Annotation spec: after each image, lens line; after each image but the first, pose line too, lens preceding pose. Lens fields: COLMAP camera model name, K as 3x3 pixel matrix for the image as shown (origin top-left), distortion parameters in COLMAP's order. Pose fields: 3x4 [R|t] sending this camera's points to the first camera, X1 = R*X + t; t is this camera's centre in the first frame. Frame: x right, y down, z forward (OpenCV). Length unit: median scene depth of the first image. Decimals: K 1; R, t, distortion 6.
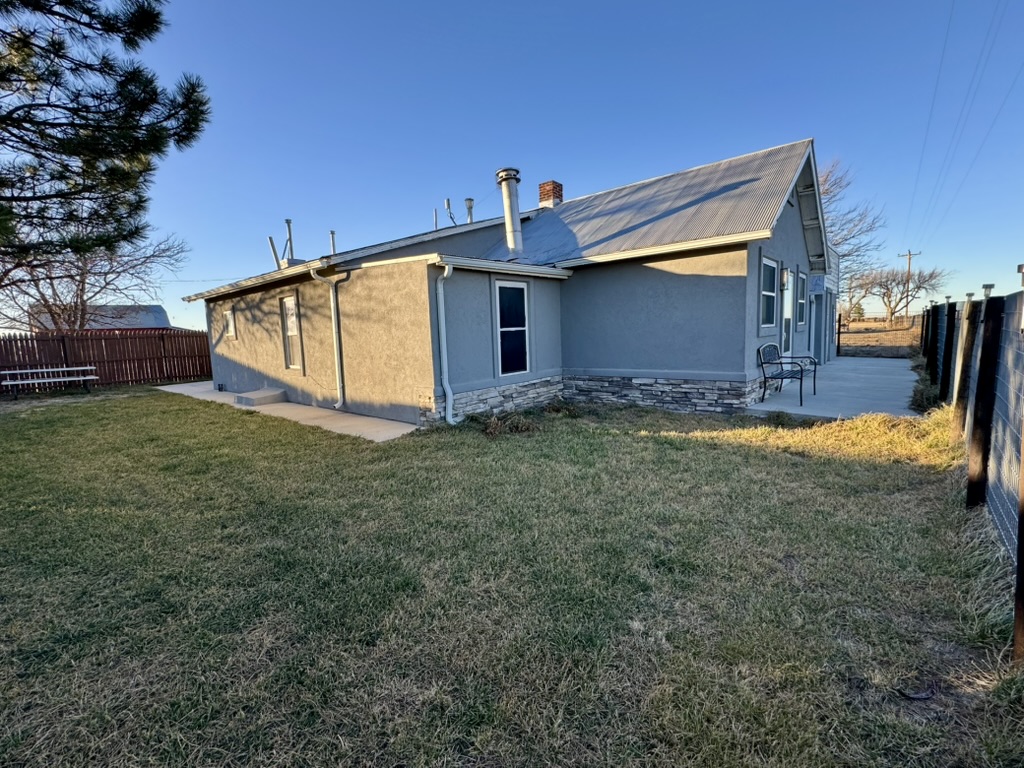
lens RADIAL K [[445.6, 0, 511.9], [0, 445.6, 383.3], [0, 0, 1]] dist [-0.000634, -0.000001]
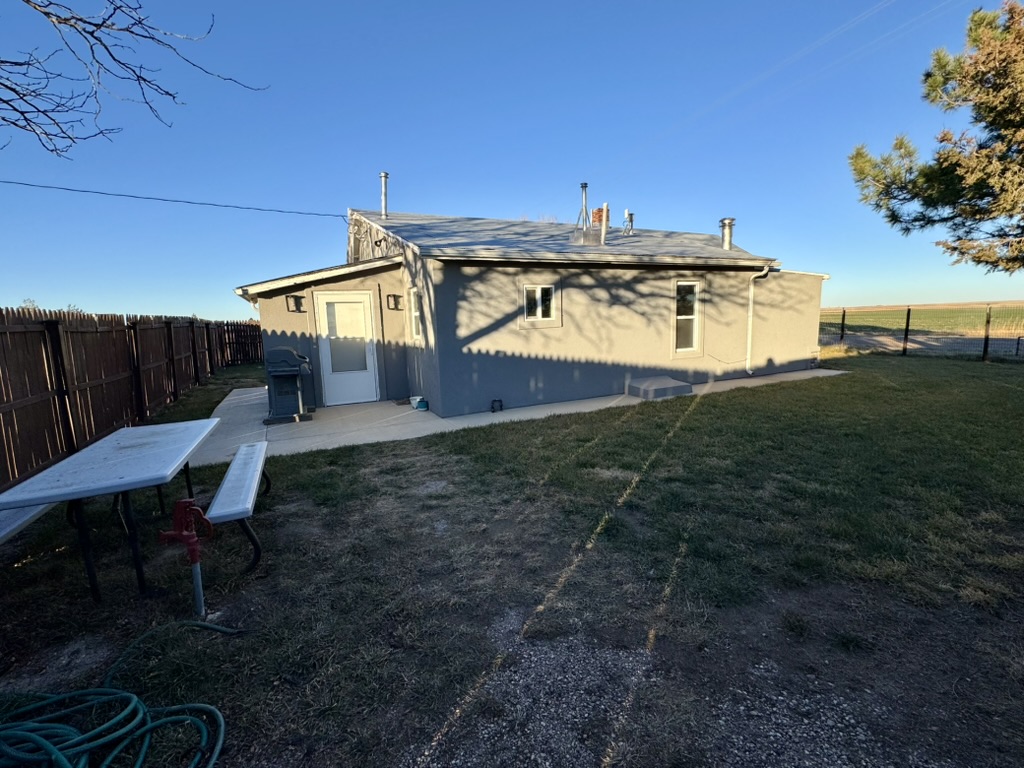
lens RADIAL K [[445.6, 0, 511.8], [0, 445.6, 379.2], [0, 0, 1]] dist [-0.000634, -0.000001]
pose [[0.385224, -0.107637, 0.916524, -1.479780], [0.122158, 0.990382, 0.064967, -0.080888], [-0.914702, 0.086934, 0.394668, 0.904372]]
